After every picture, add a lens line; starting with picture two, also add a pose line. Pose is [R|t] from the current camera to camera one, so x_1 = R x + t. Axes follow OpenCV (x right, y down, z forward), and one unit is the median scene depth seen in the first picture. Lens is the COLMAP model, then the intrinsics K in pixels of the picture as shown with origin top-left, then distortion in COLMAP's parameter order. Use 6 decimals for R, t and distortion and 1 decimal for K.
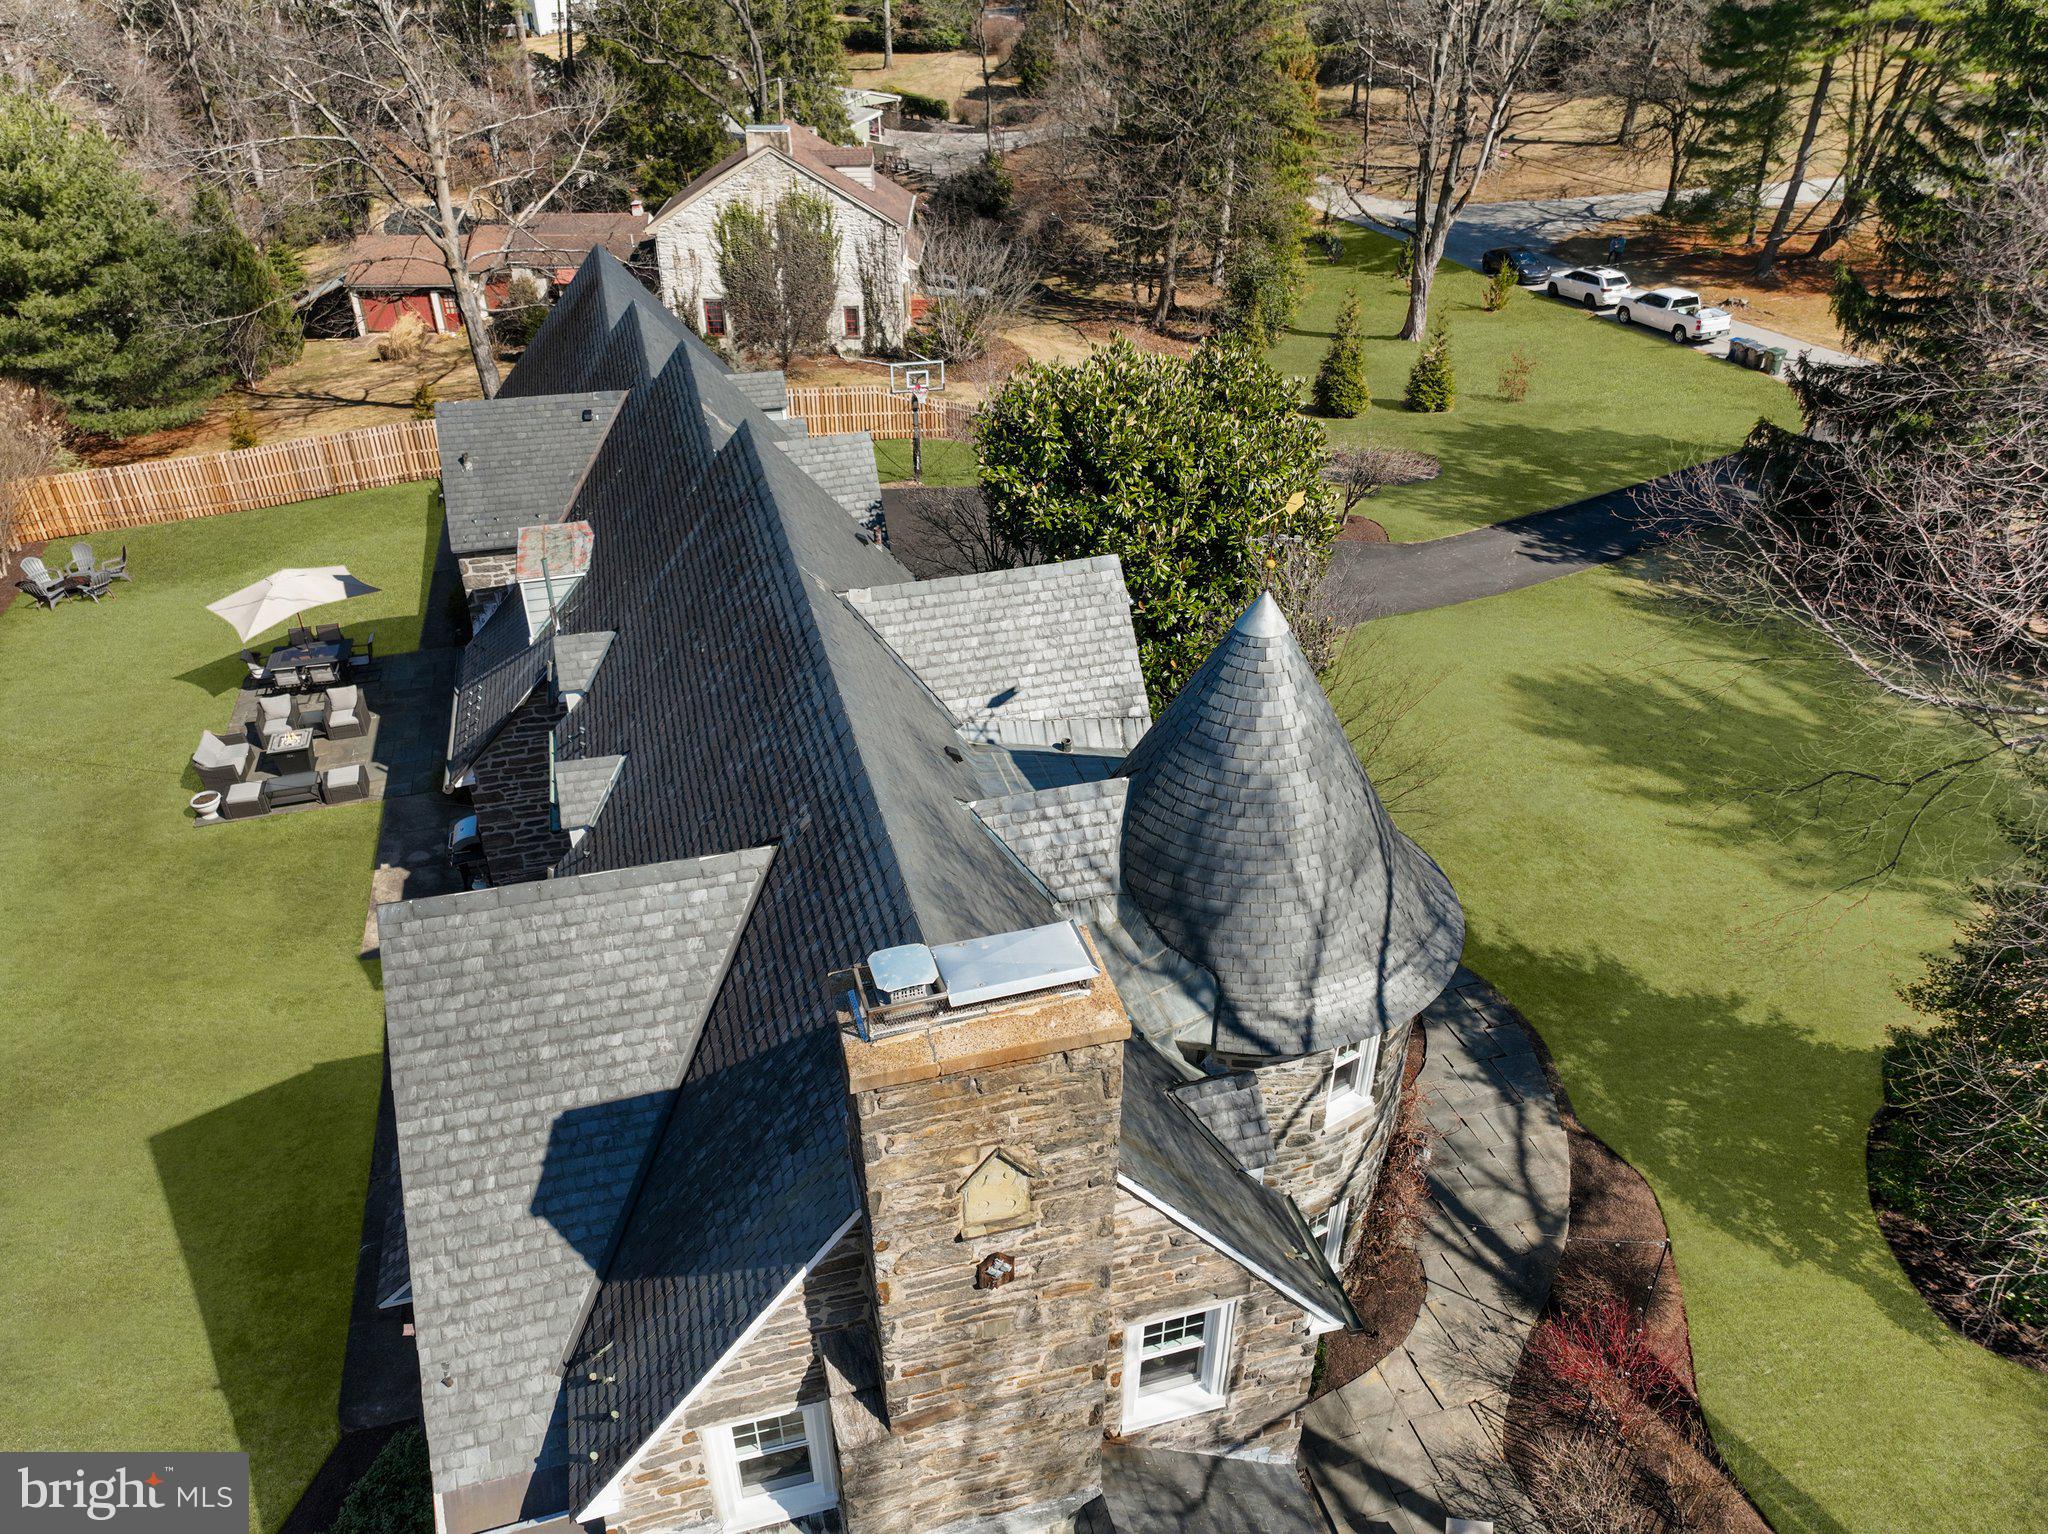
lens RADIAL K [[1453.9, 0, 1028.6], [0, 1453.9, 768.0], [0, 0, 1]] dist [-0.003036, 0.022101]
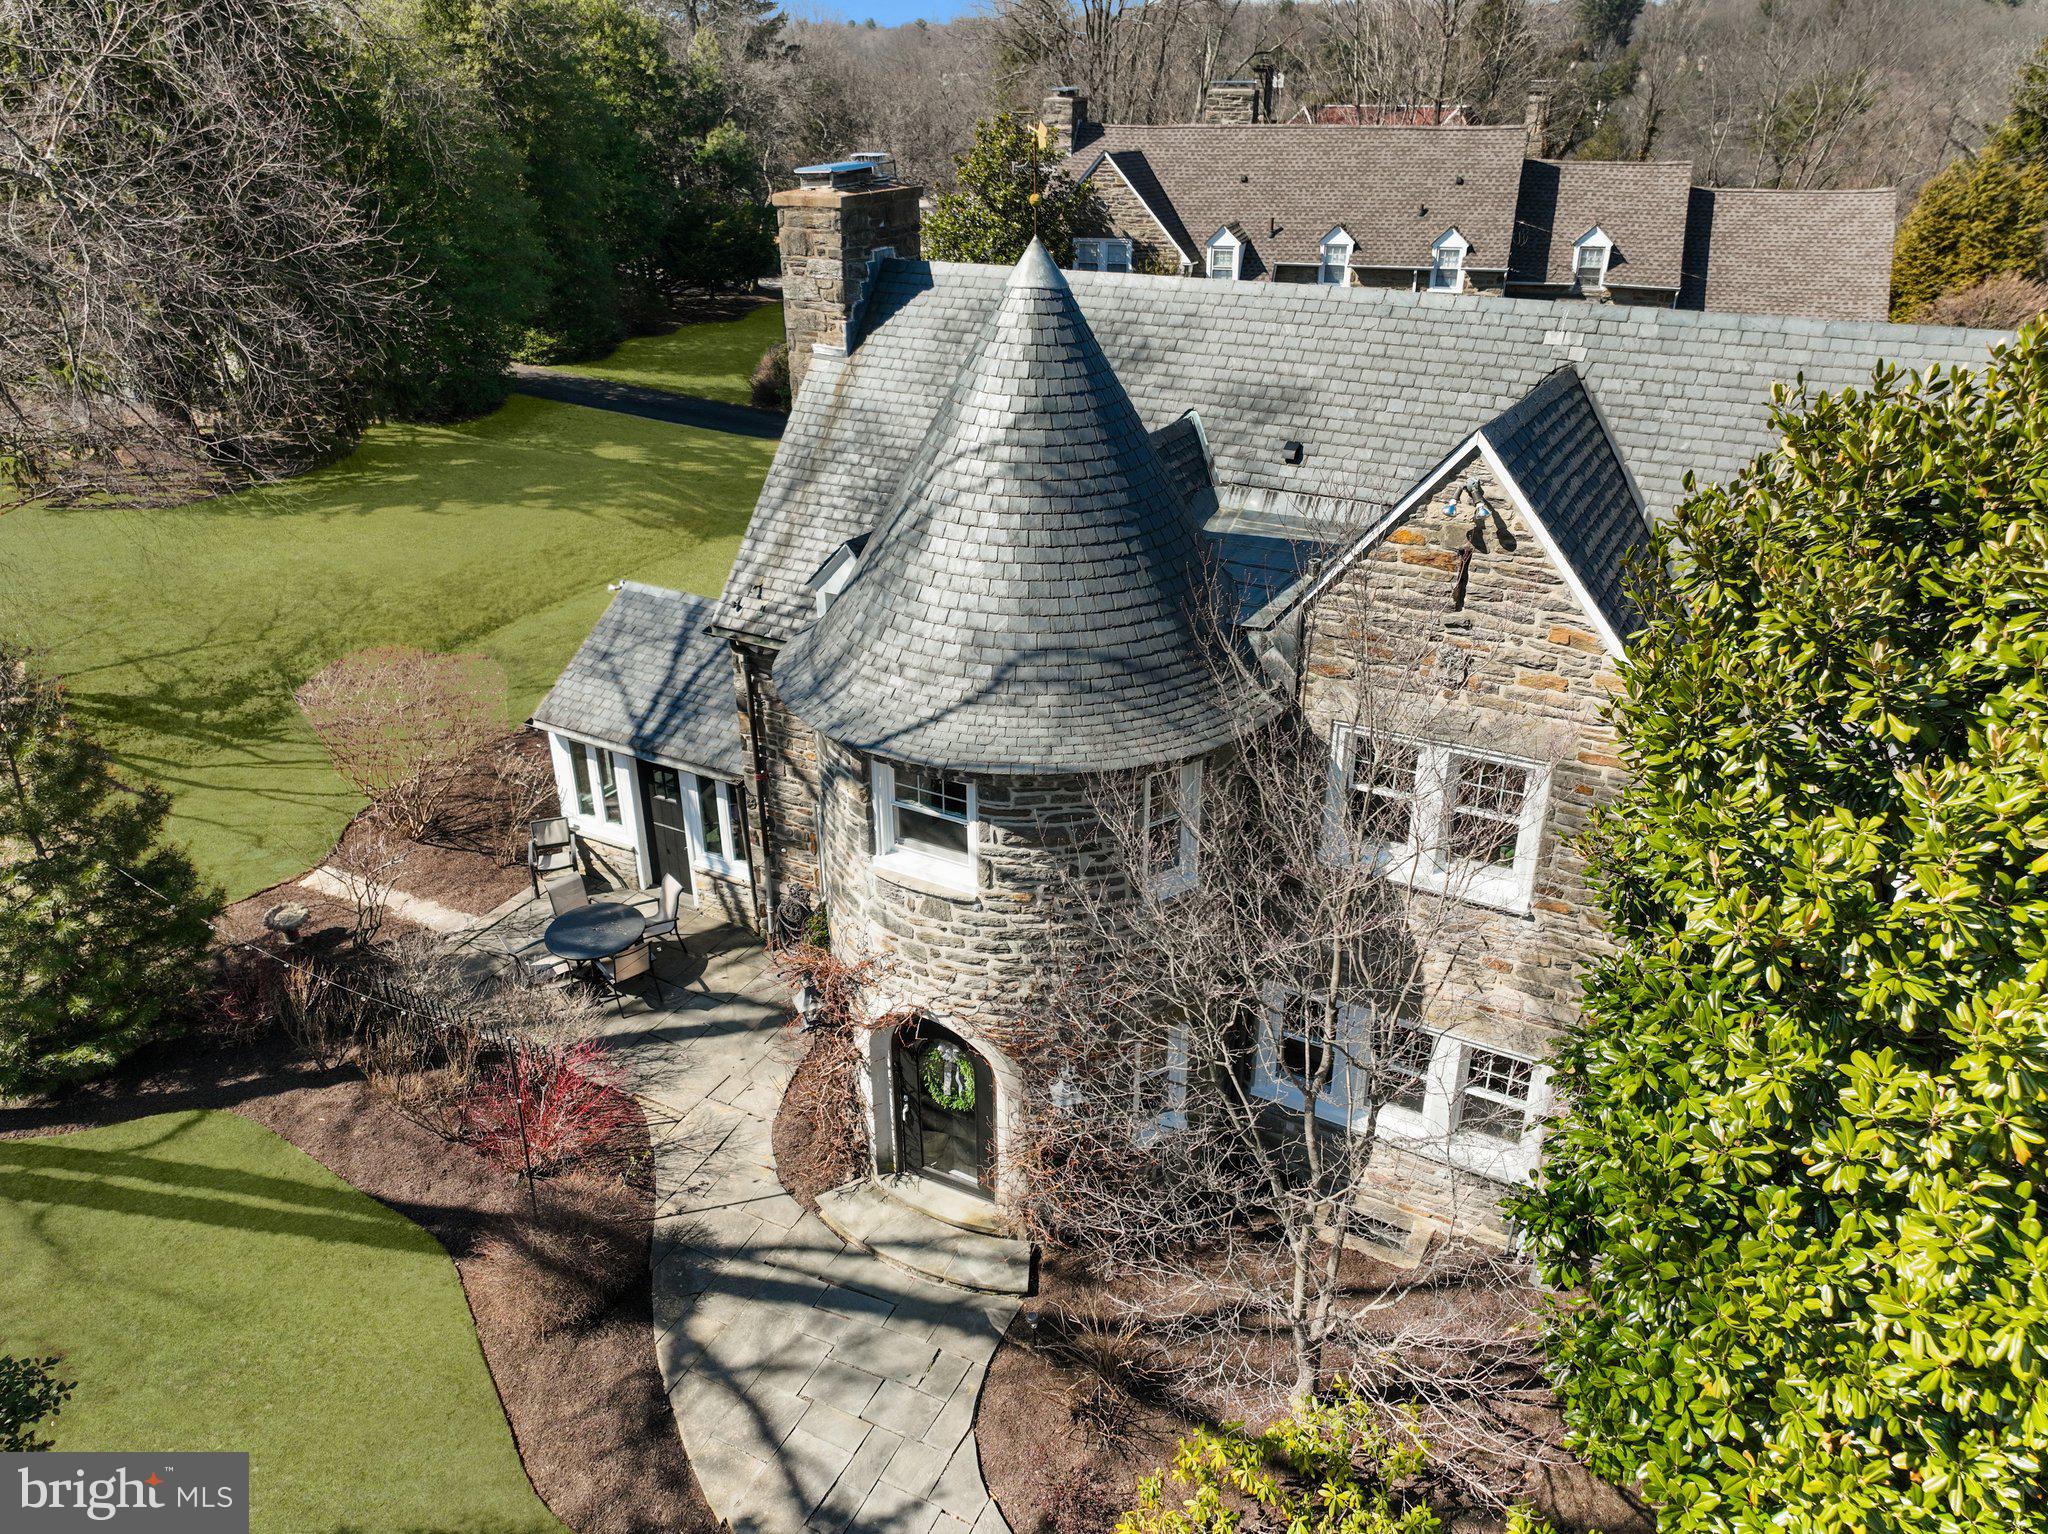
lens RADIAL K [[1453.9, 0, 1028.6], [0, 1453.9, 768.0], [0, 0, 1]] dist [-0.003036, 0.022101]
pose [[-0.707623, 0.308966, -0.635460, 0.601999], [-0.367588, 0.607088, 0.704502, -0.405890], [0.603447, 0.732110, -0.316017, 1.125260]]
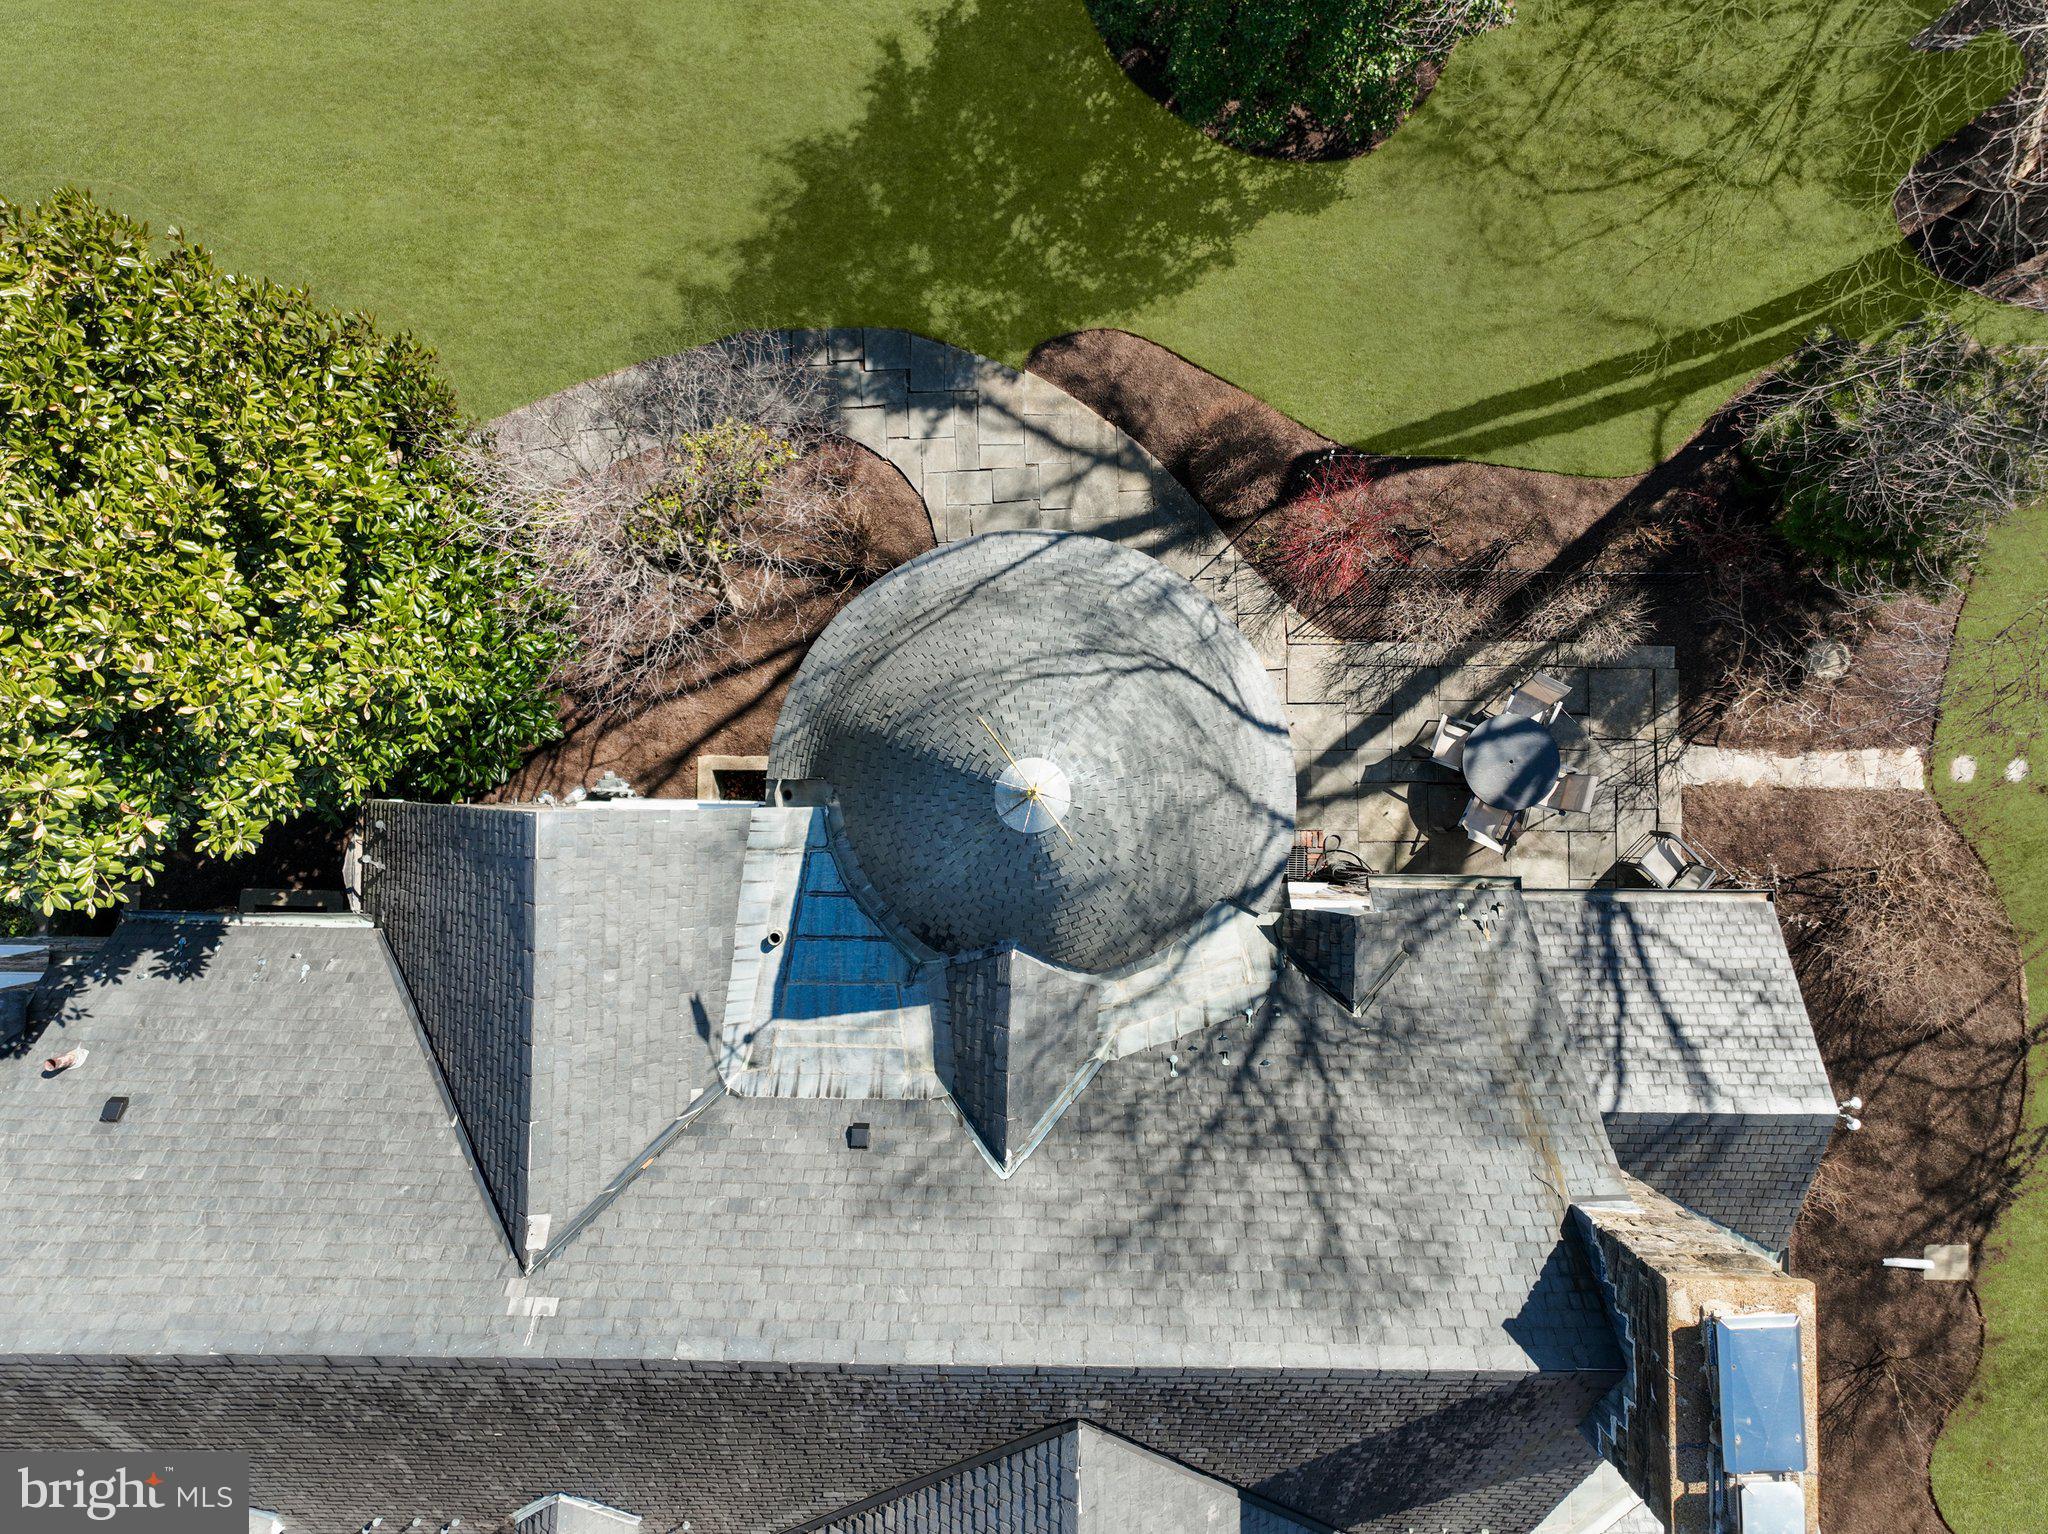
lens RADIAL K [[1453.9, 0, 1028.6], [0, 1453.9, 768.0], [0, 0, 1]] dist [-0.003036, 0.022101]
pose [[0.284602, -0.958613, 0.007919, 0.127436], [0.503790, 0.156588, 0.849515, -0.541447], [-0.815596, -0.237784, 0.527505, 0.482524]]
